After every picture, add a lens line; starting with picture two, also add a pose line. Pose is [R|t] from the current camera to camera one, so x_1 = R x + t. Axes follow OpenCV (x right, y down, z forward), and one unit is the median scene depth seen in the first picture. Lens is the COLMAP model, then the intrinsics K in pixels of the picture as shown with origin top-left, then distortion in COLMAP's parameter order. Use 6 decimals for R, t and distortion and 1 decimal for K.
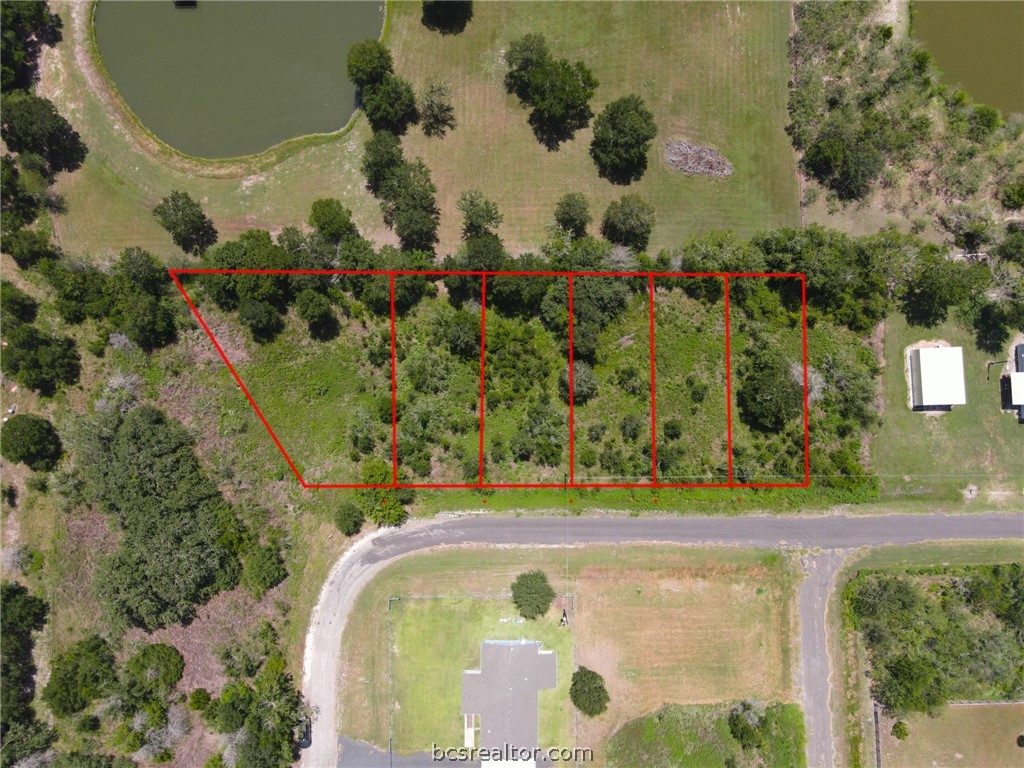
lens RADIAL K [[755.8, 0, 508.4], [0, 755.8, 380.7], [0, 0, 1]] dist [-0.009397, 0.043125]
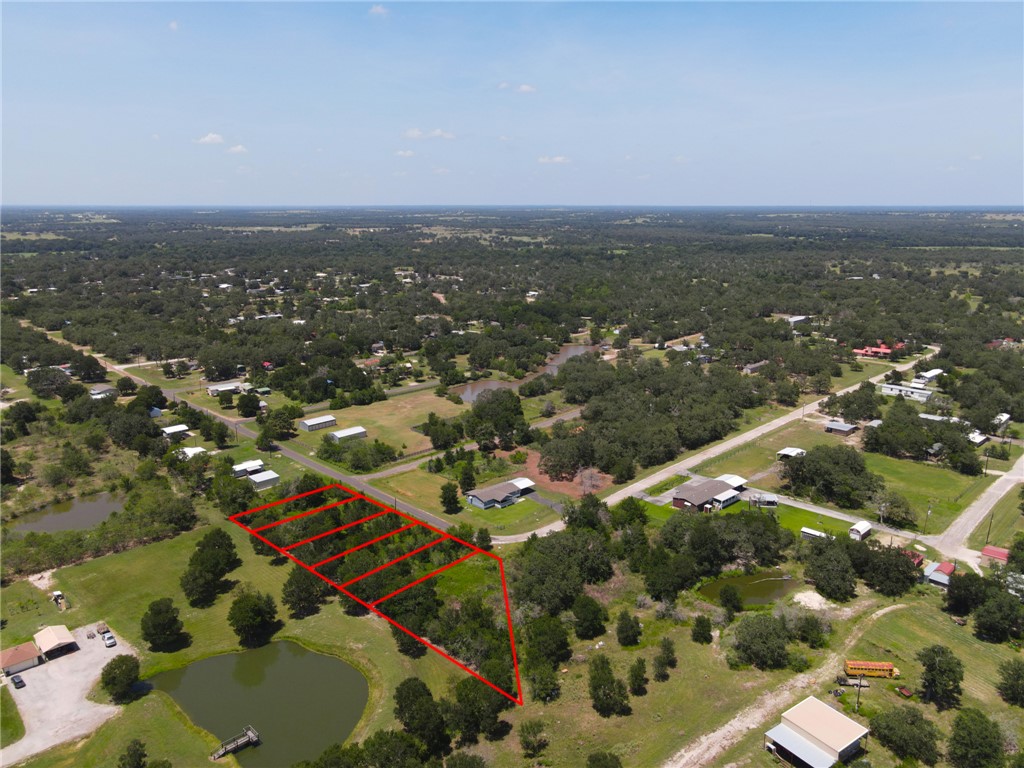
lens RADIAL K [[755.8, 0, 508.4], [0, 755.8, 380.7], [0, 0, 1]] dist [-0.009397, 0.043125]
pose [[-0.690426, -0.150460, 0.707583, -1.495075], [0.722477, -0.093948, 0.684982, -0.997206], [-0.036586, 0.984142, 0.173568, 0.285633]]
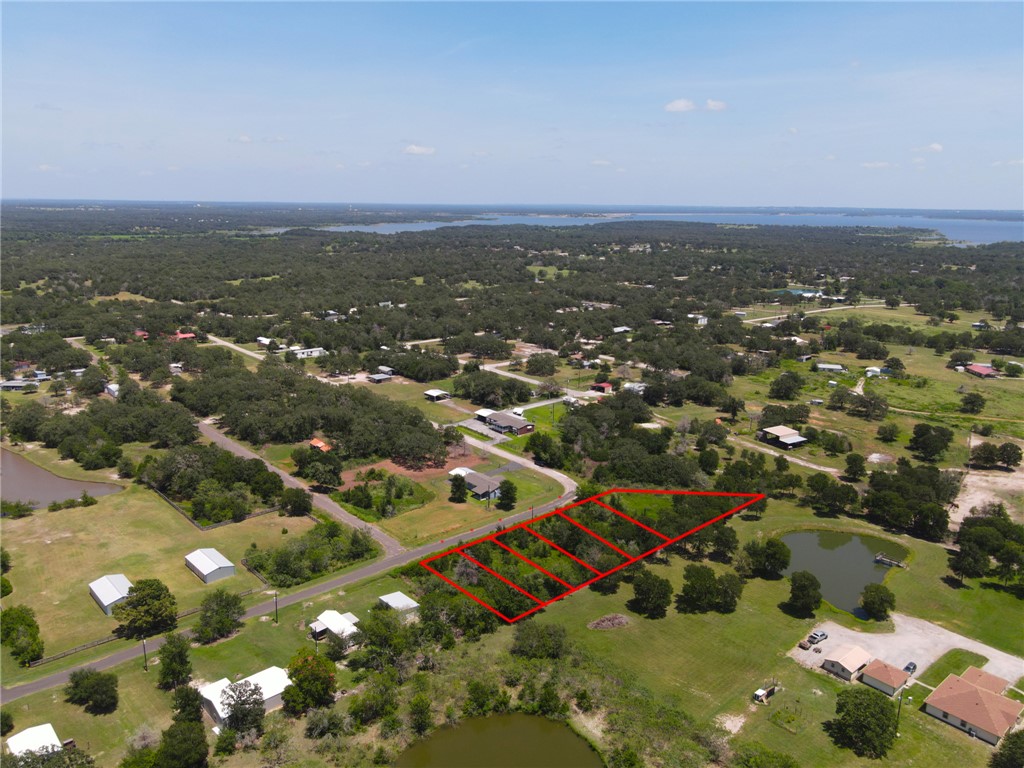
lens RADIAL K [[755.8, 0, 508.4], [0, 755.8, 380.7], [0, 0, 1]] dist [-0.009397, 0.043125]
pose [[-0.754539, 0.153246, -0.638111, 1.305635], [-0.655179, -0.120256, 0.745841, -1.245037], [0.037561, 0.980844, 0.191142, 0.255973]]
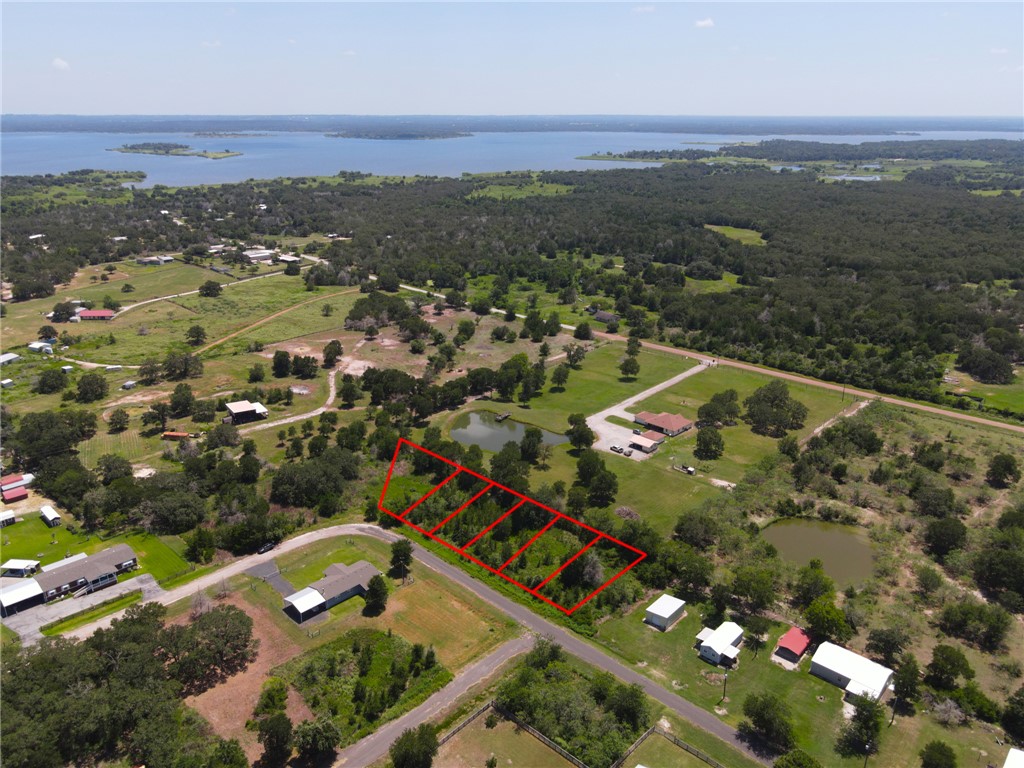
lens RADIAL K [[755.8, 0, 508.4], [0, 755.8, 380.7], [0, 0, 1]] dist [-0.009397, 0.043125]
pose [[0.718358, 0.243039, -0.651839, 1.239292], [-0.694745, 0.299028, -0.654150, 1.113551], [0.035934, 0.922775, 0.383659, -0.068508]]
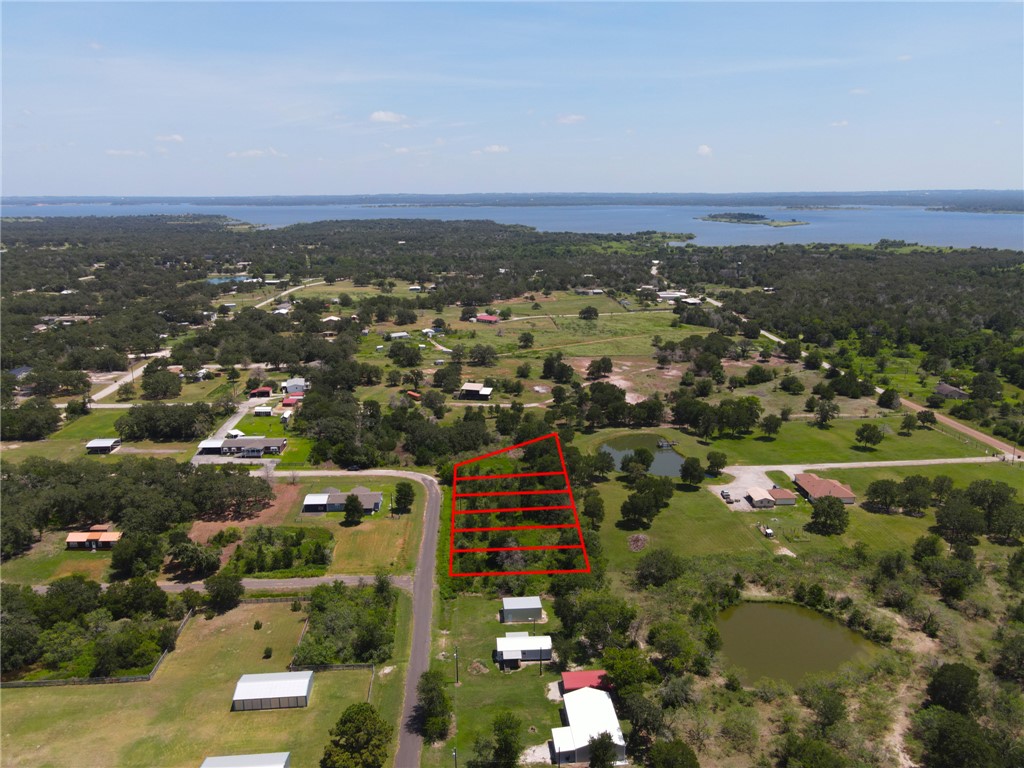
lens RADIAL K [[755.8, 0, 508.4], [0, 755.8, 380.7], [0, 0, 1]] dist [-0.009397, 0.043125]
pose [[0.049487, 0.252115, -0.966431, 1.899017], [-0.996433, 0.078679, -0.030498, 0.032504], [0.068348, 0.964494, 0.255109, 0.172092]]
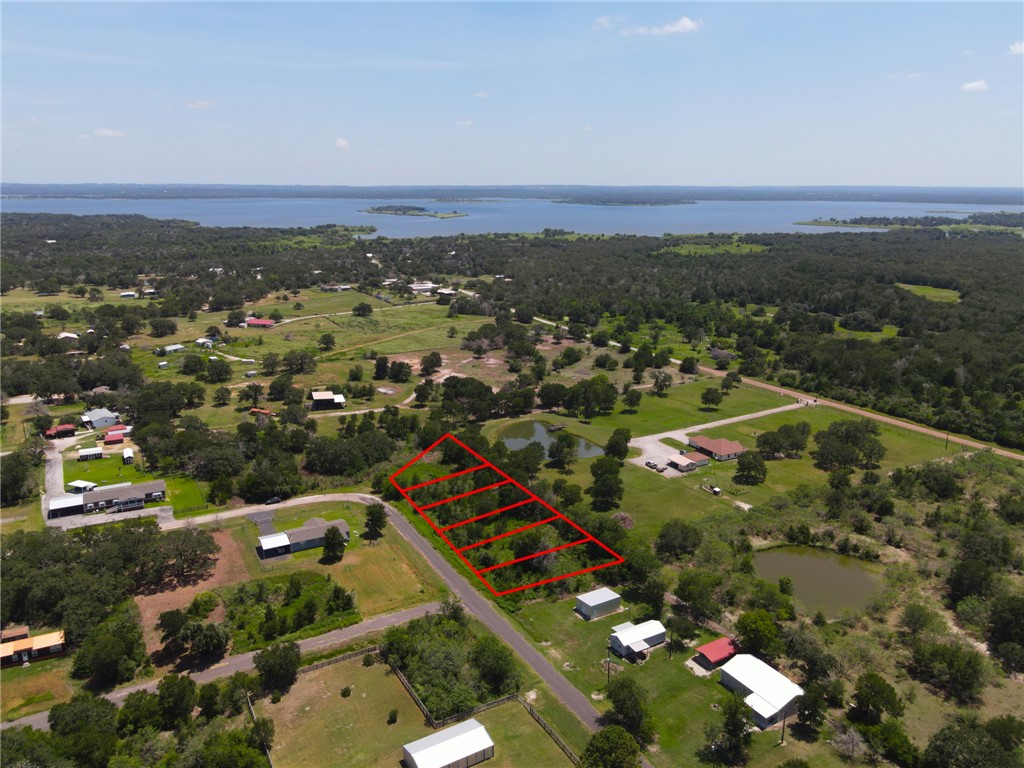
lens RADIAL K [[755.8, 0, 508.4], [0, 755.8, 380.7], [0, 0, 1]] dist [-0.009397, 0.043125]
pose [[0.484179, 0.231947, -0.843665, 1.644560], [-0.873670, 0.180690, -0.451722, 0.752544], [0.047666, 0.955799, 0.290131, 0.126020]]
